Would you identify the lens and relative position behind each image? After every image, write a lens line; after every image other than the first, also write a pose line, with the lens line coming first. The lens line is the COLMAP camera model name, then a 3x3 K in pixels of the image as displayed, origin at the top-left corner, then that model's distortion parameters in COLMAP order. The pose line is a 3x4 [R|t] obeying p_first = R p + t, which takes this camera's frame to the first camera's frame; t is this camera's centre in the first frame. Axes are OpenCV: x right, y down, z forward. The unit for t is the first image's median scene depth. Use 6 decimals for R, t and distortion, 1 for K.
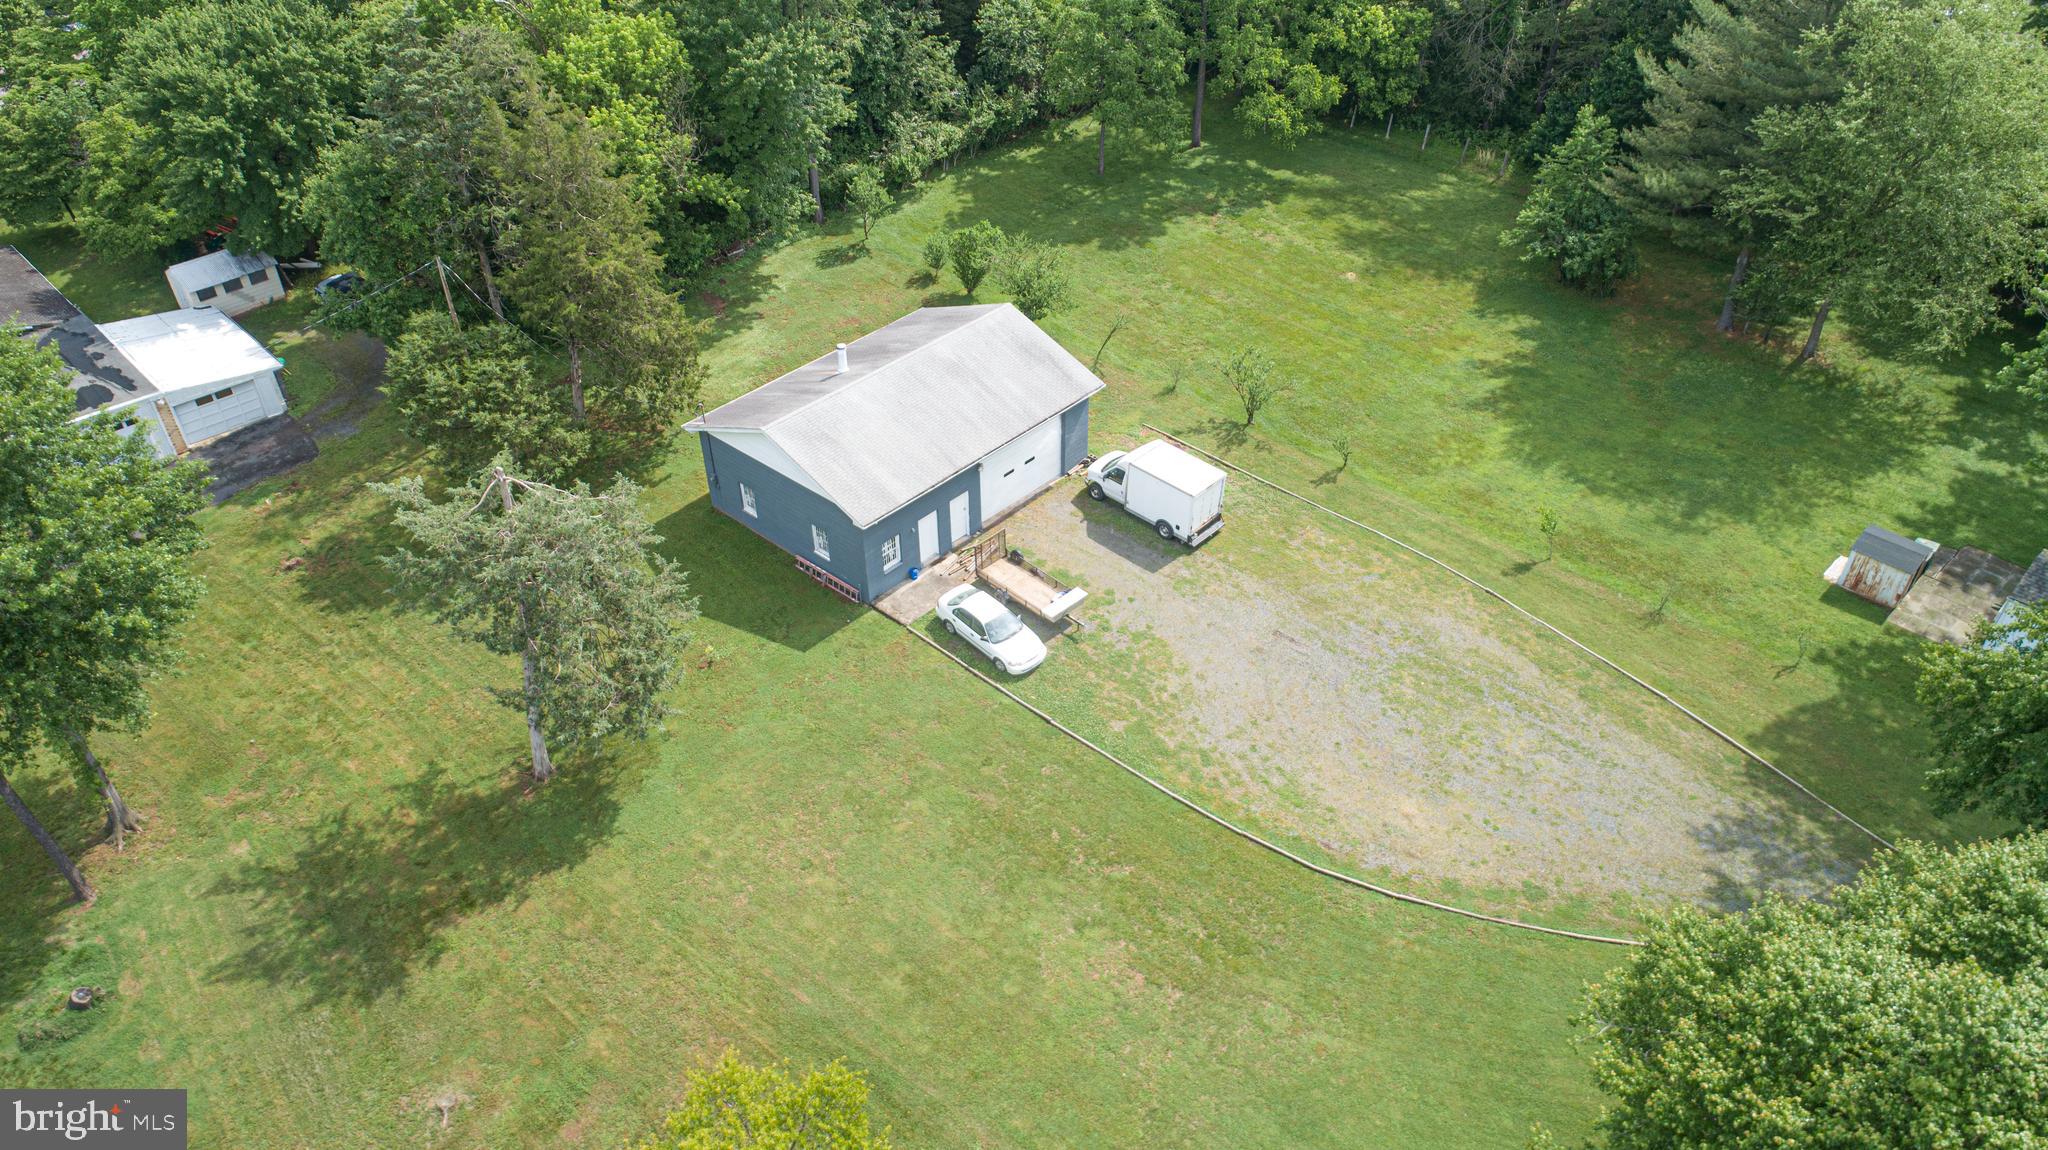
lens RADIAL K [[1390.3, 0, 1024.0], [0, 1390.3, 575.0], [0, 0, 1]] dist [-0.011290, 0.004669]
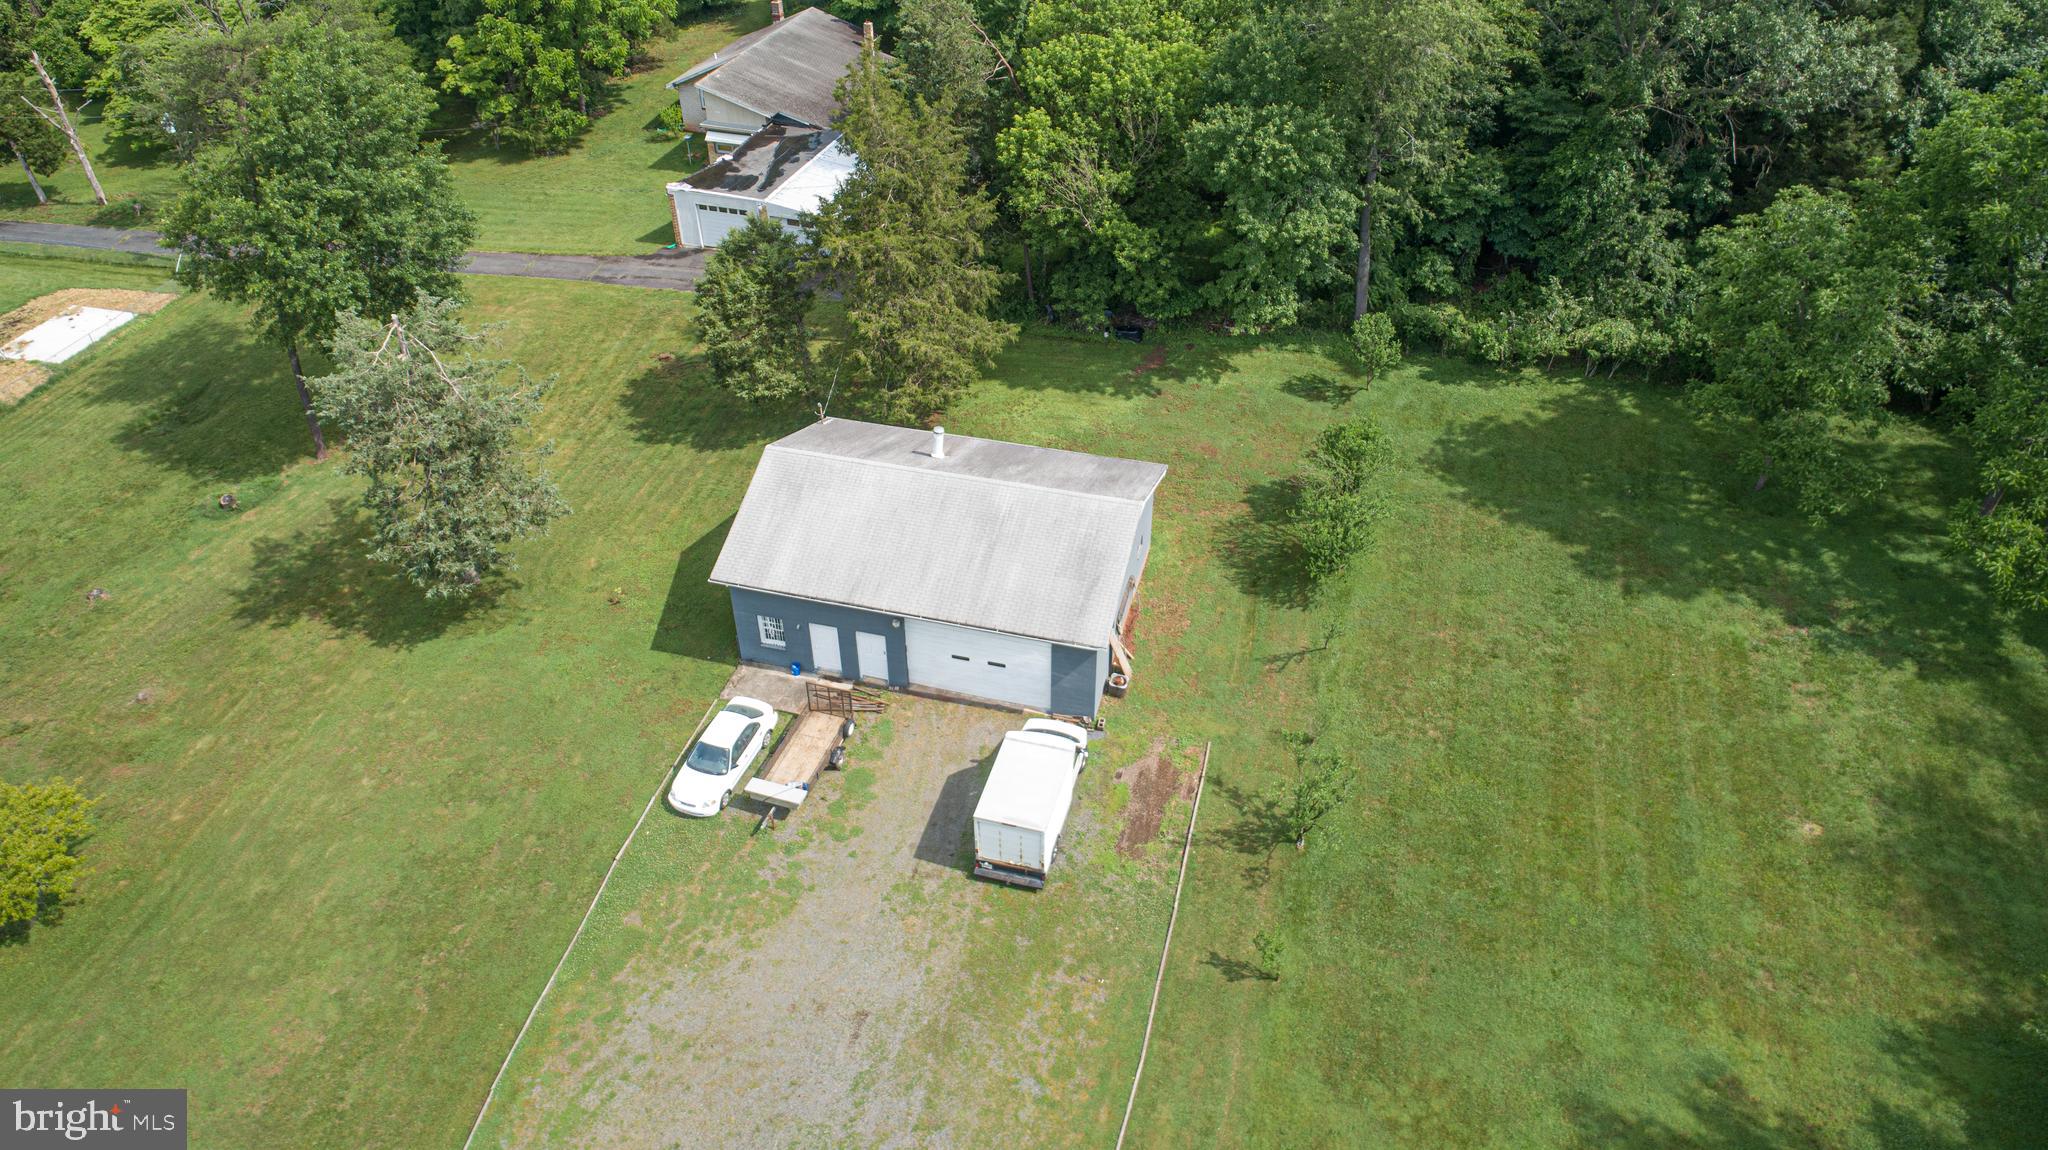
lens RADIAL K [[1390.3, 0, 1024.0], [0, 1390.3, 575.0], [0, 0, 1]] dist [-0.011290, 0.004669]
pose [[0.449213, 0.558553, -0.697299, 0.520549], [-0.543958, 0.790133, 0.282487, -0.343566], [0.708743, 0.252405, 0.658767, 0.443131]]
